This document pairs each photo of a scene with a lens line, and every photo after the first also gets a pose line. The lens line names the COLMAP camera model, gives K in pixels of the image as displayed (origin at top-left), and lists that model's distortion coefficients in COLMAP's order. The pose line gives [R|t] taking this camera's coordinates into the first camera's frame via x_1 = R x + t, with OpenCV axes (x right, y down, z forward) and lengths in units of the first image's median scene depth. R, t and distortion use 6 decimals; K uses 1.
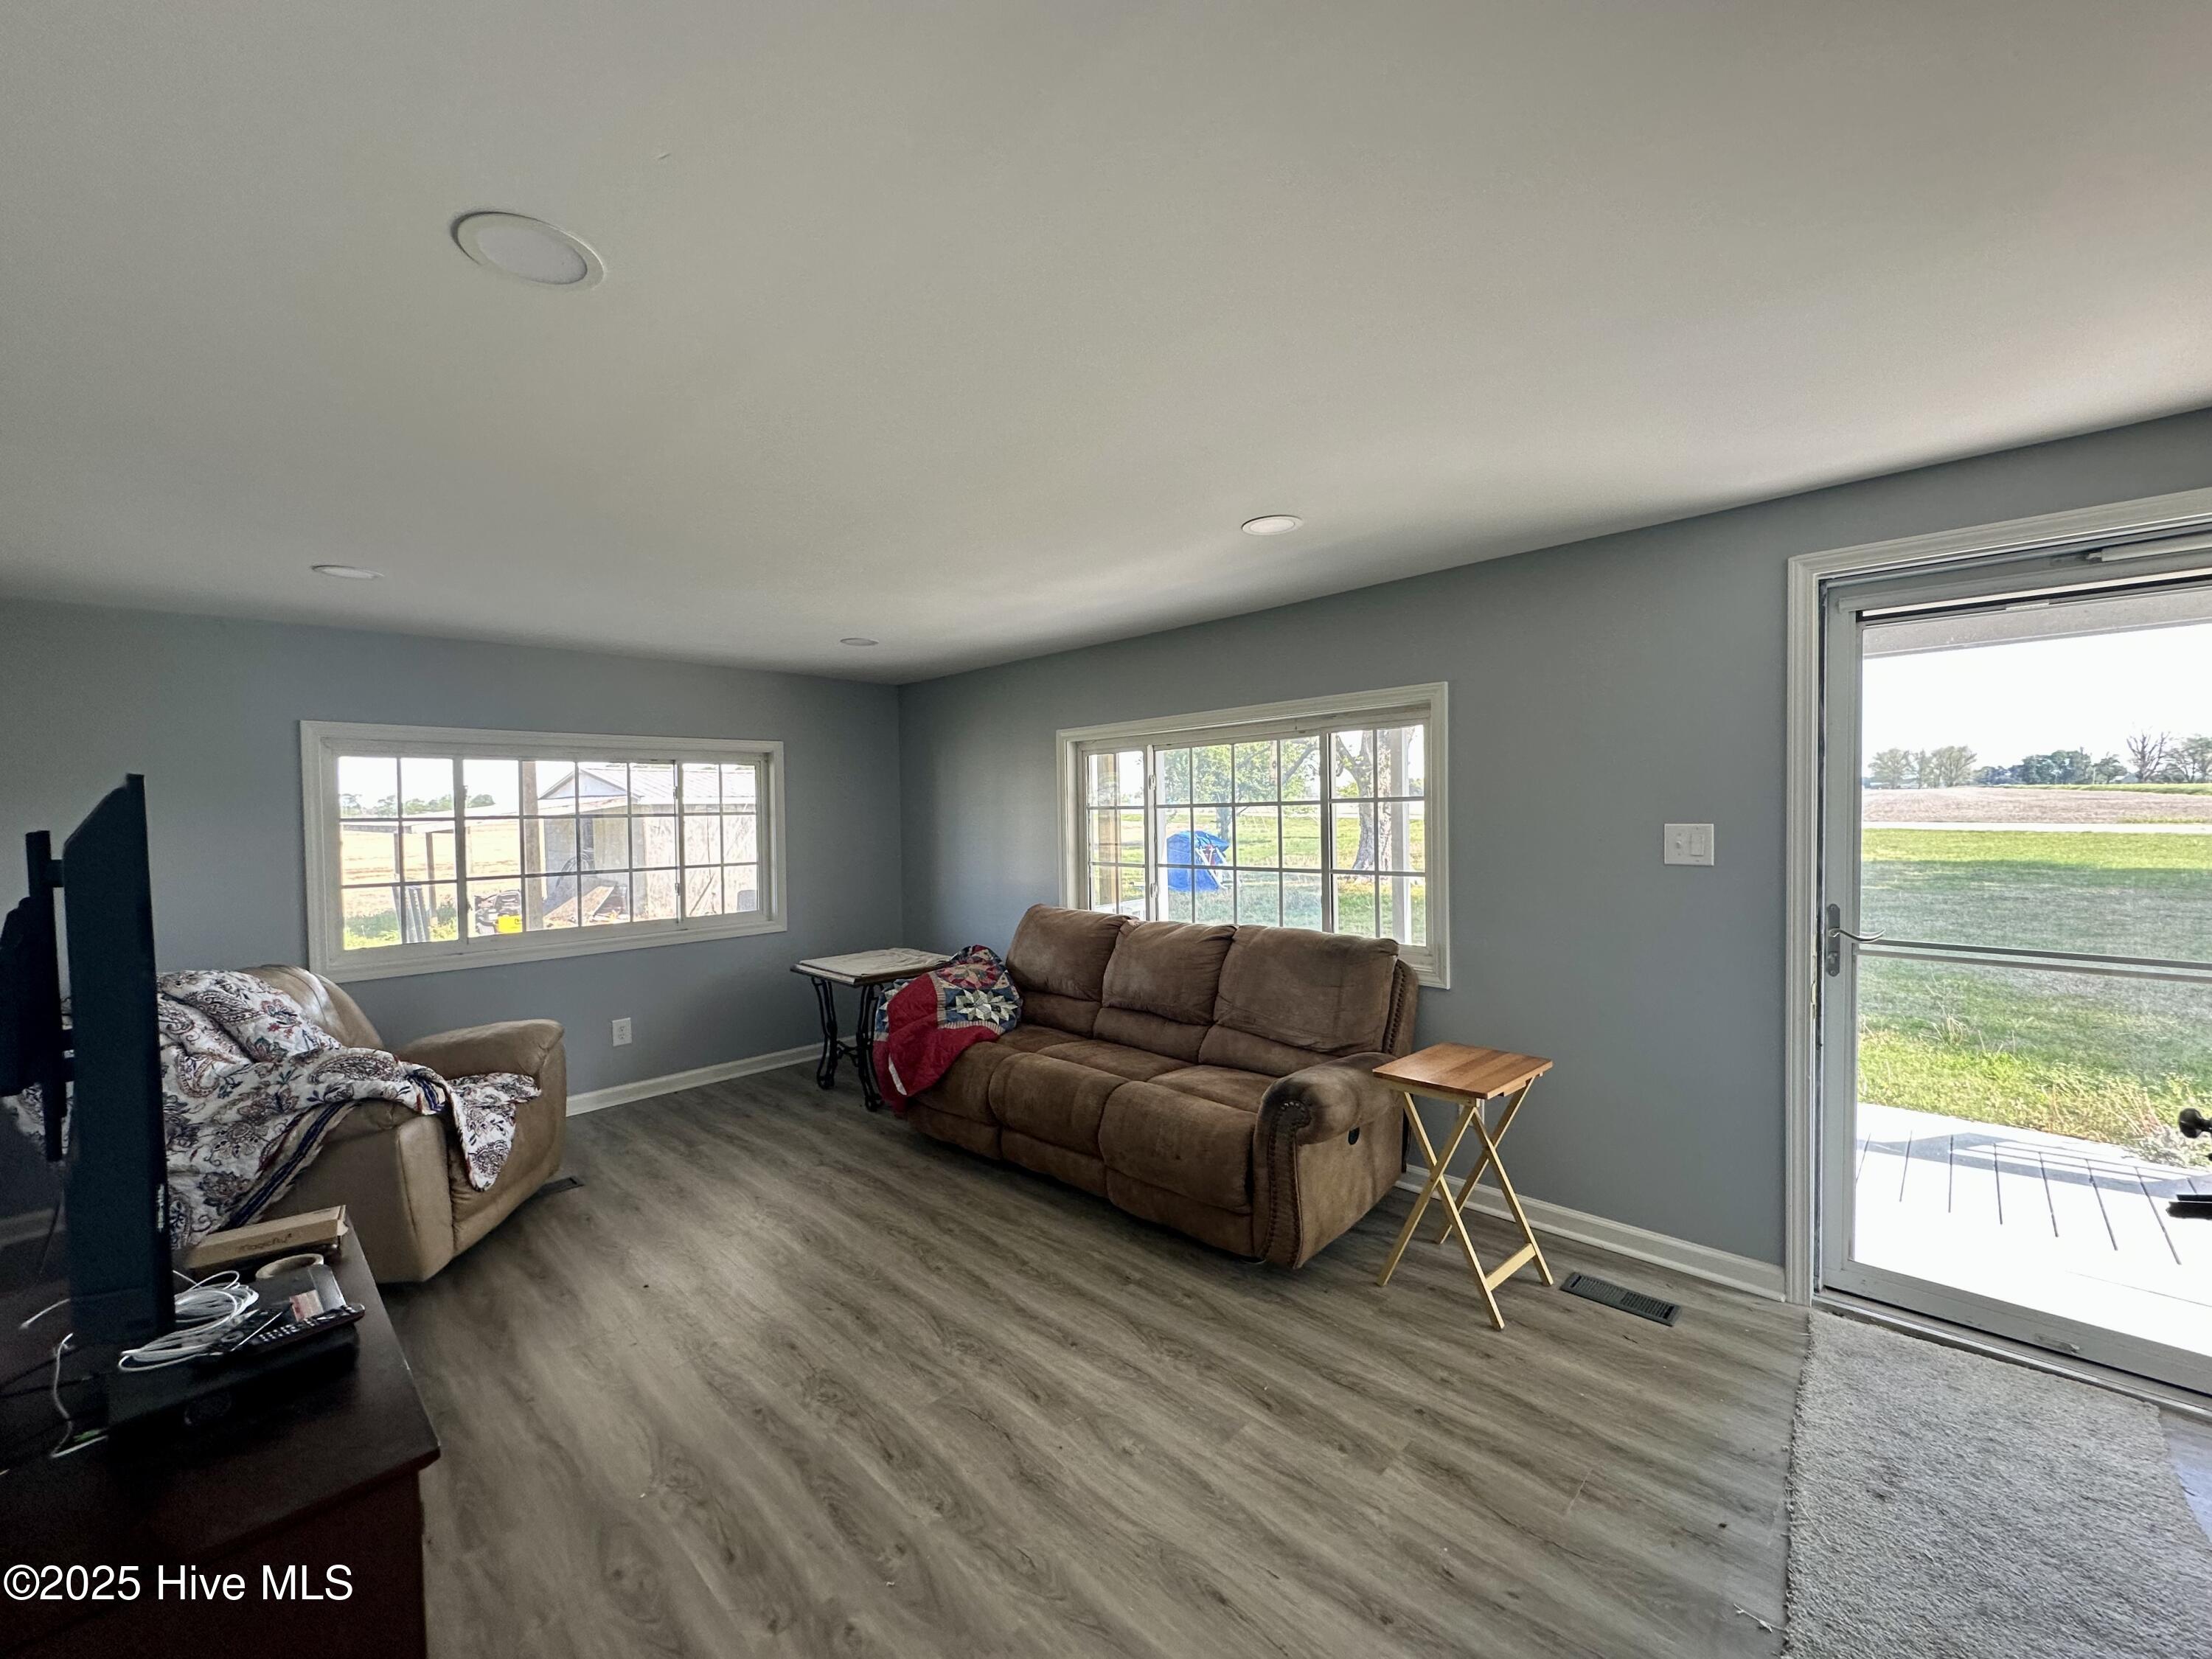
lens RADIAL K [[873.4, 0, 1108.1], [0, 873.4, 832.6], [0, 0, 1]] dist [-0.003117, 0.000344]
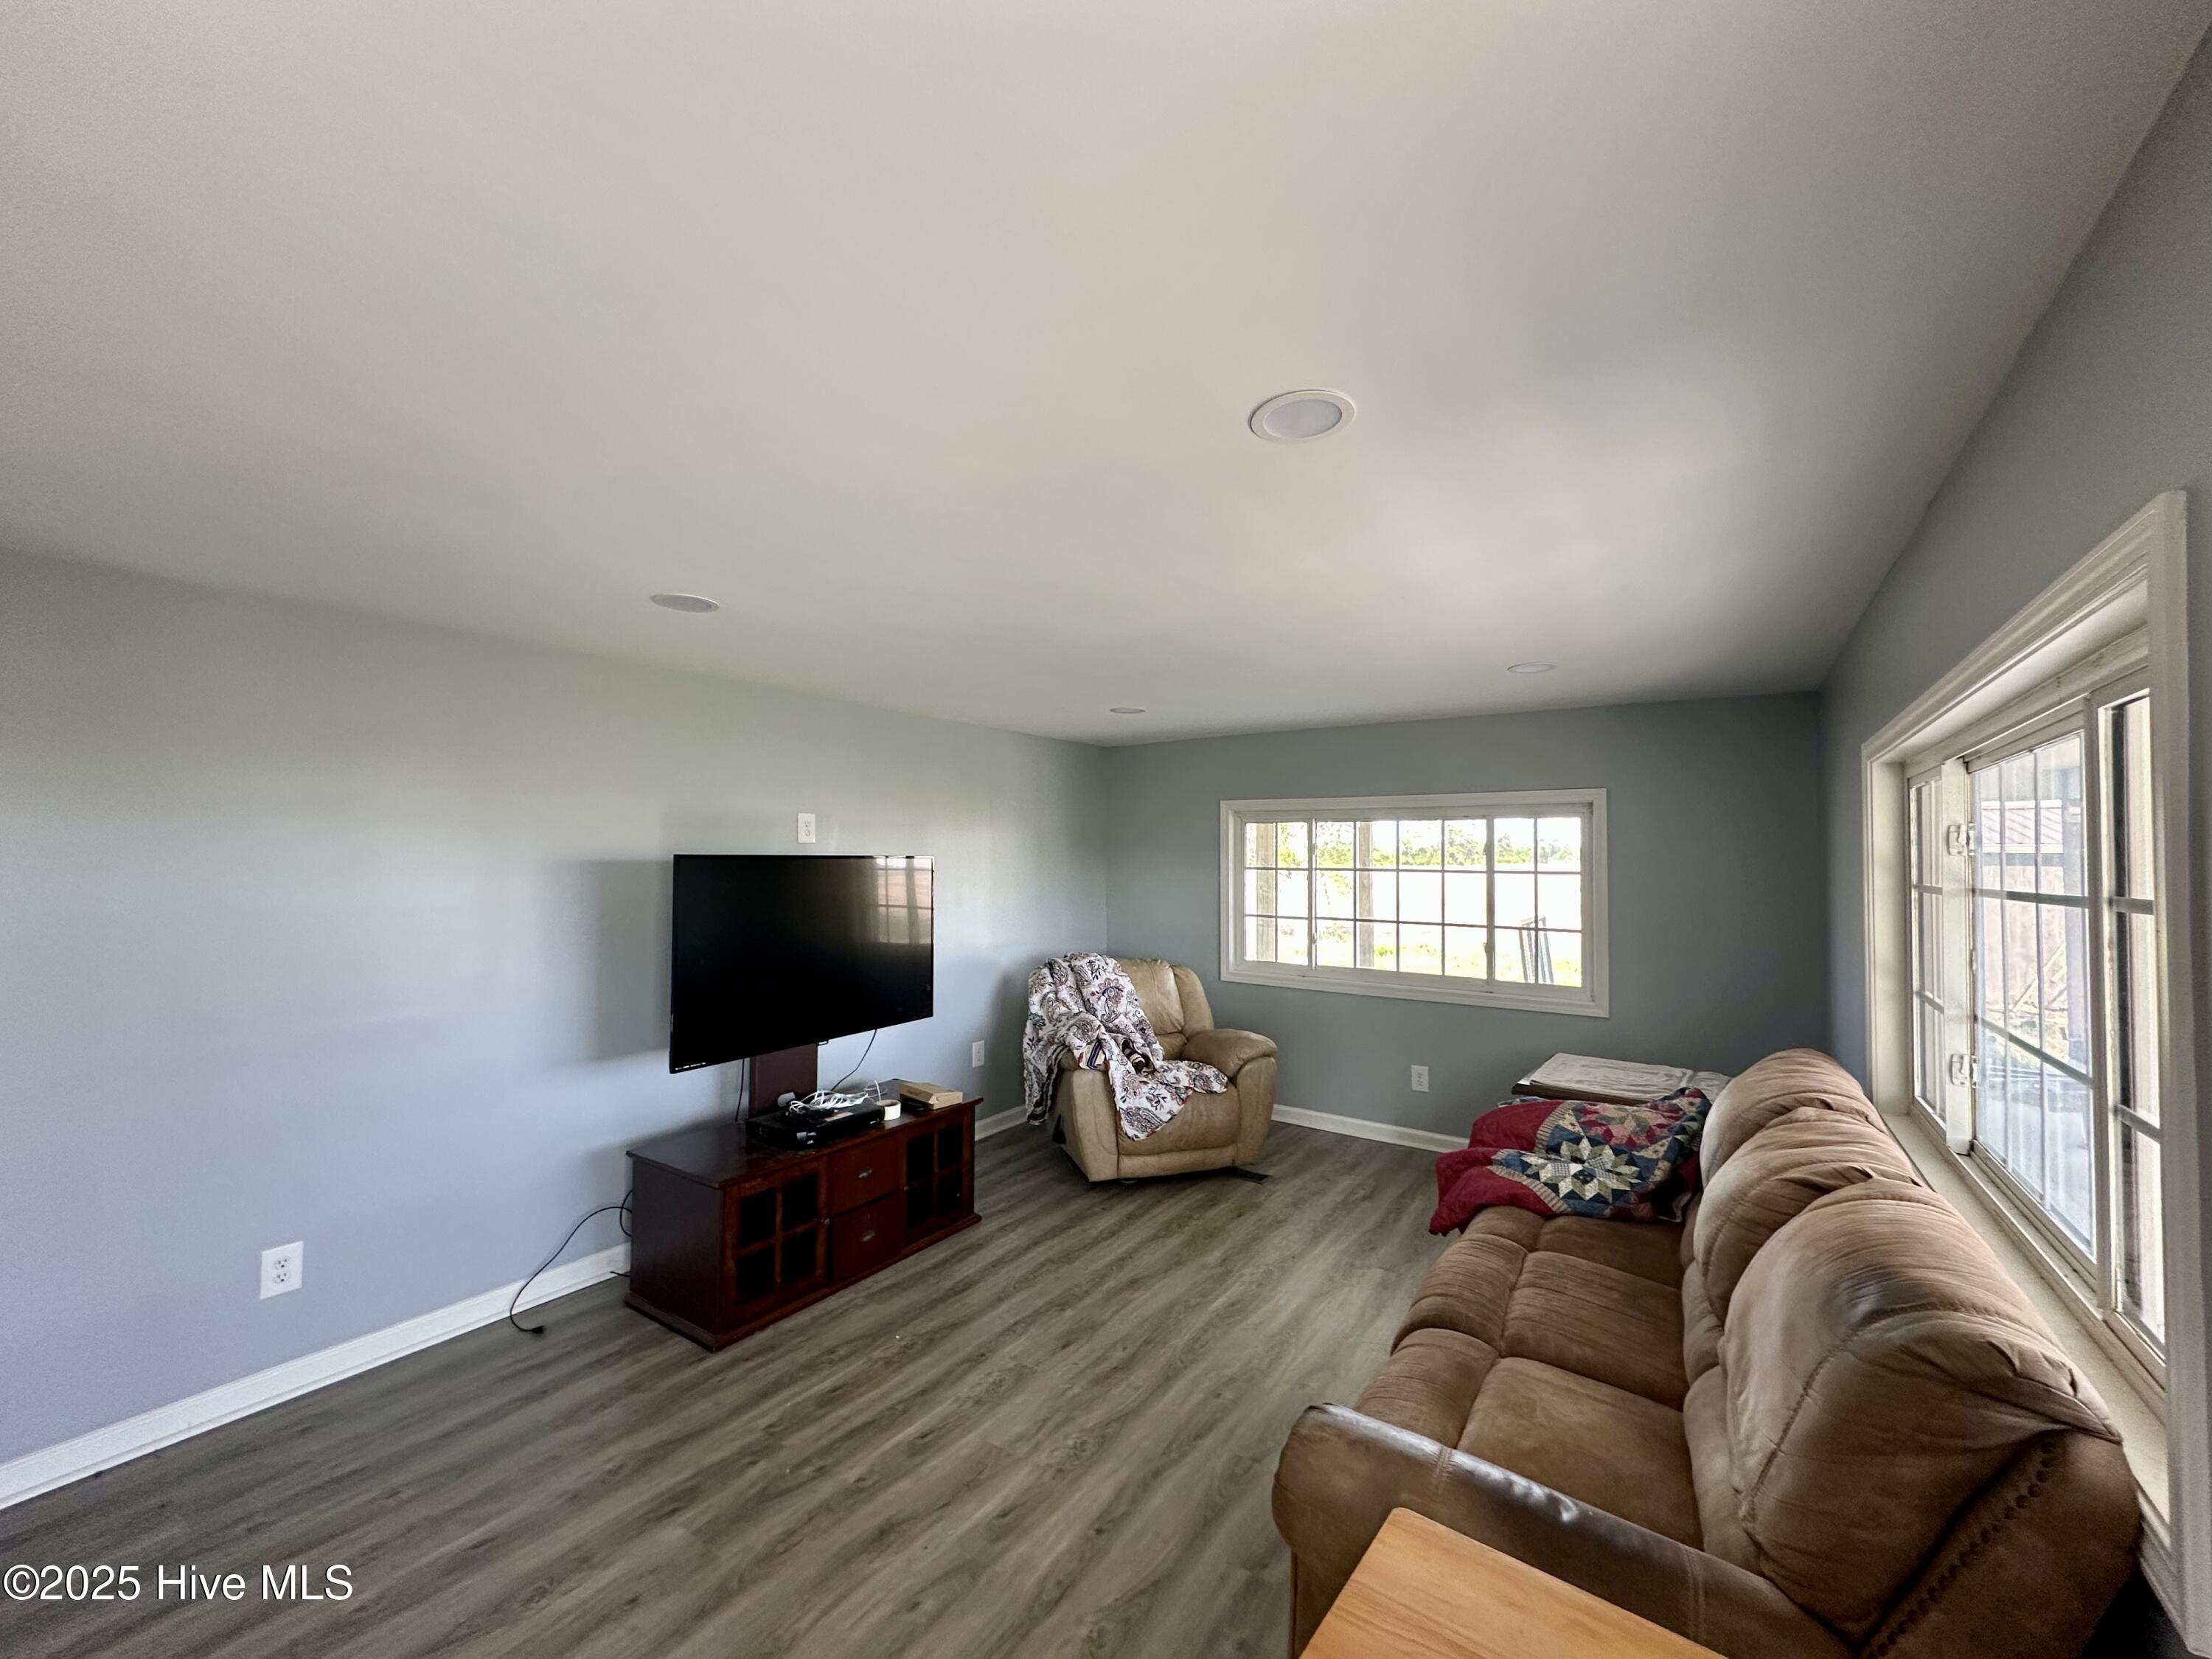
lens RADIAL K [[873.4, 0, 1105.0], [0, 873.4, 827.6], [0, 0, 1]] dist [-0.003117, 0.000344]
pose [[0.172670, -0.015349, -0.984860, 0.491632], [-0.038045, 0.999029, -0.022240, -0.040801], [0.984245, 0.041309, 0.171918, 0.520833]]
